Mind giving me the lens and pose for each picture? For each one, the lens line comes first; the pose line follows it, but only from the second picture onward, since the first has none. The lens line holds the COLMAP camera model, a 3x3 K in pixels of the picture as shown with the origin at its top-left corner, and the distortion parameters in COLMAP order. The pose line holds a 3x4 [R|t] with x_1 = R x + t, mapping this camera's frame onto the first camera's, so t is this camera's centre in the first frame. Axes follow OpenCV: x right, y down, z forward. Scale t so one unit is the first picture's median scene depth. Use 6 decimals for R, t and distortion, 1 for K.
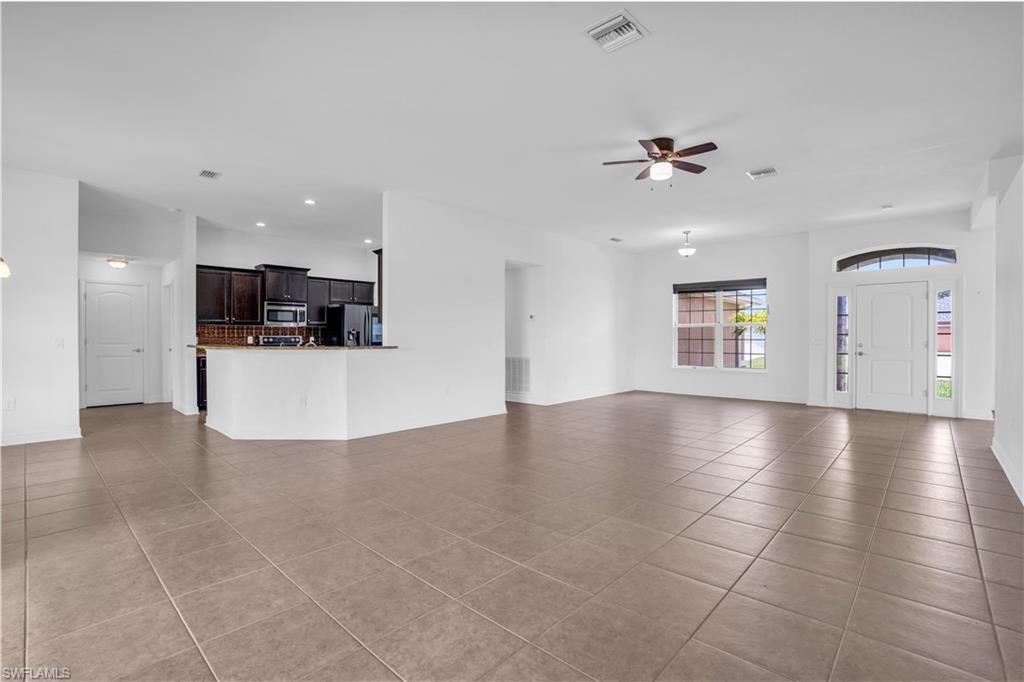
lens RADIAL K [[475.8, 0, 509.7], [0, 475.8, 338.3], [0, 0, 1]] dist [-0.057339, 0.019526]
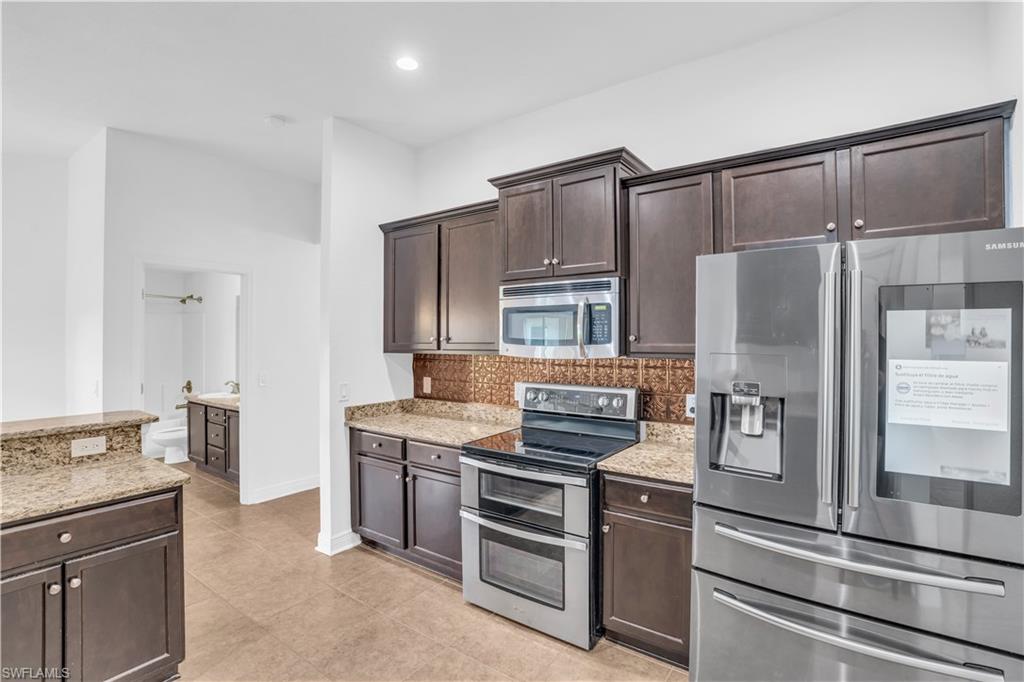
lens RADIAL K [[475.8, 0, 509.7], [0, 475.8, 338.3], [0, 0, 1]] dist [-0.057339, 0.019526]
pose [[0.117766, 0.000567, -0.993041, -0.167686], [-0.014438, 0.999895, -0.001141, -0.038243], [0.992936, 0.014472, 0.117762, 0.935975]]
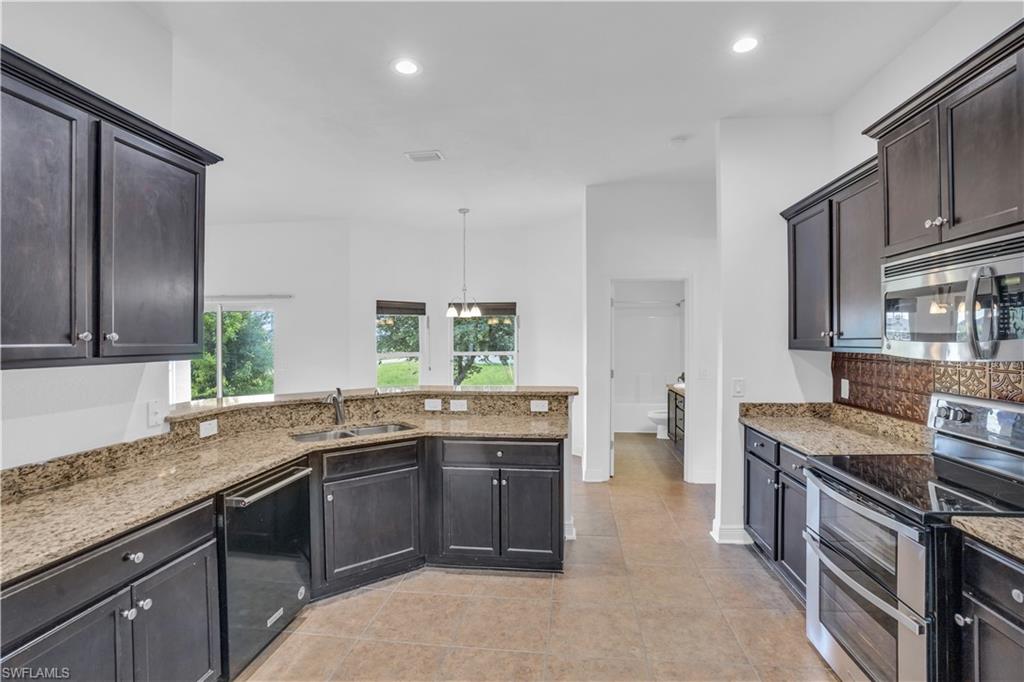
lens RADIAL K [[475.8, 0, 509.7], [0, 475.8, 338.3], [0, 0, 1]] dist [-0.057339, 0.019526]
pose [[-0.810739, 0.008412, -0.585348, -0.189470], [0.001010, 0.999915, 0.012970, -0.038688], [0.585407, 0.009924, -0.810679, 1.055540]]
